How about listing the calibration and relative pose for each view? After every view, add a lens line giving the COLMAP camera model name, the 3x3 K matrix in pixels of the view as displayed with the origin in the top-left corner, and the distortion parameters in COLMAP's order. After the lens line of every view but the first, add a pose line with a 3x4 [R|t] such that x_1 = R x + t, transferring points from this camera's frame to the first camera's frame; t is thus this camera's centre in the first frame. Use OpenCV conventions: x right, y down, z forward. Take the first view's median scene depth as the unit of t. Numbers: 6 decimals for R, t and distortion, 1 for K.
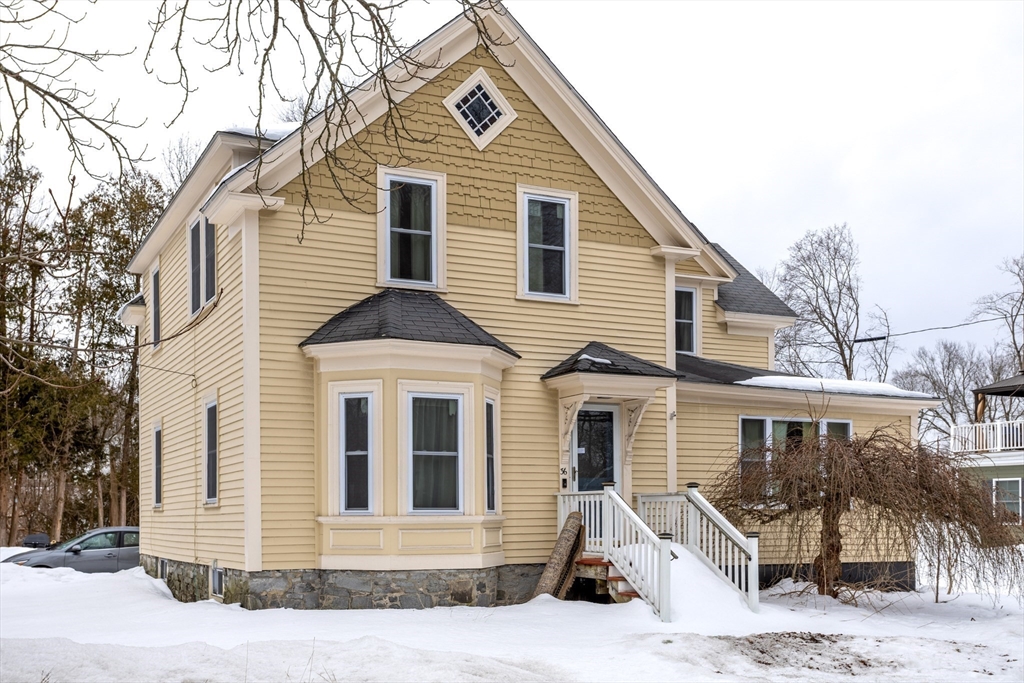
lens RADIAL K [[1100.2, 0, 512.0], [0, 1100.2, 341.5], [0, 0, 1]] dist [-0.002208, 0.000074]
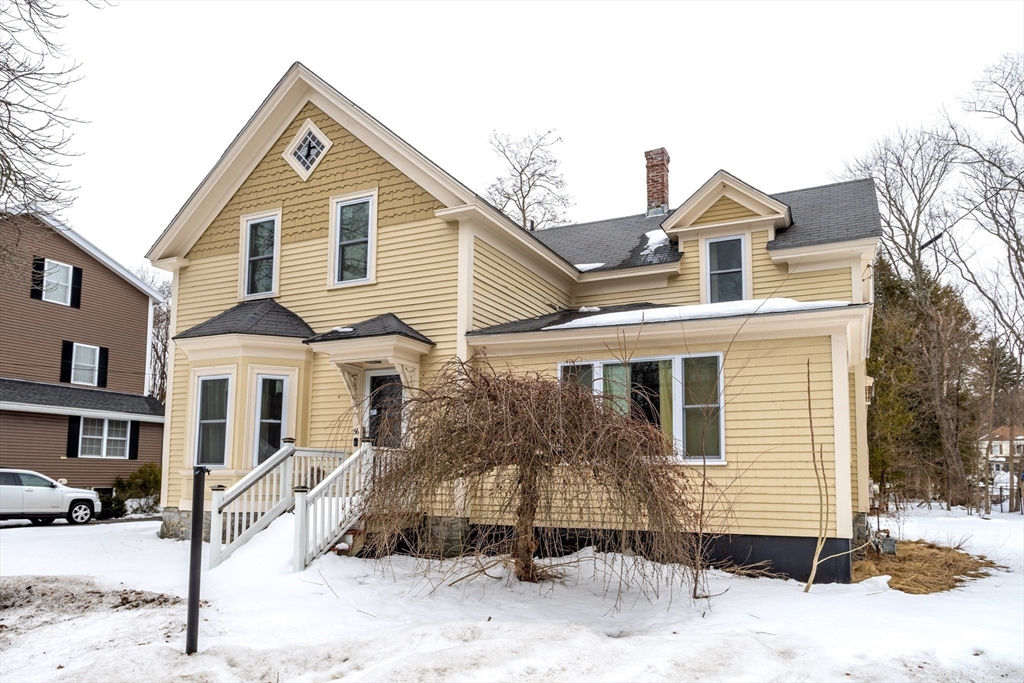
lens RADIAL K [[709.9, 0, 512.4], [0, 709.9, 325.6], [0, 0, 1]] dist [0.001091, 0.000014]
pose [[0.616173, -0.161262, -0.770925, 0.716390], [0.111153, 0.986823, -0.117582, 0.112842], [0.779728, -0.013240, 0.625978, 0.664016]]
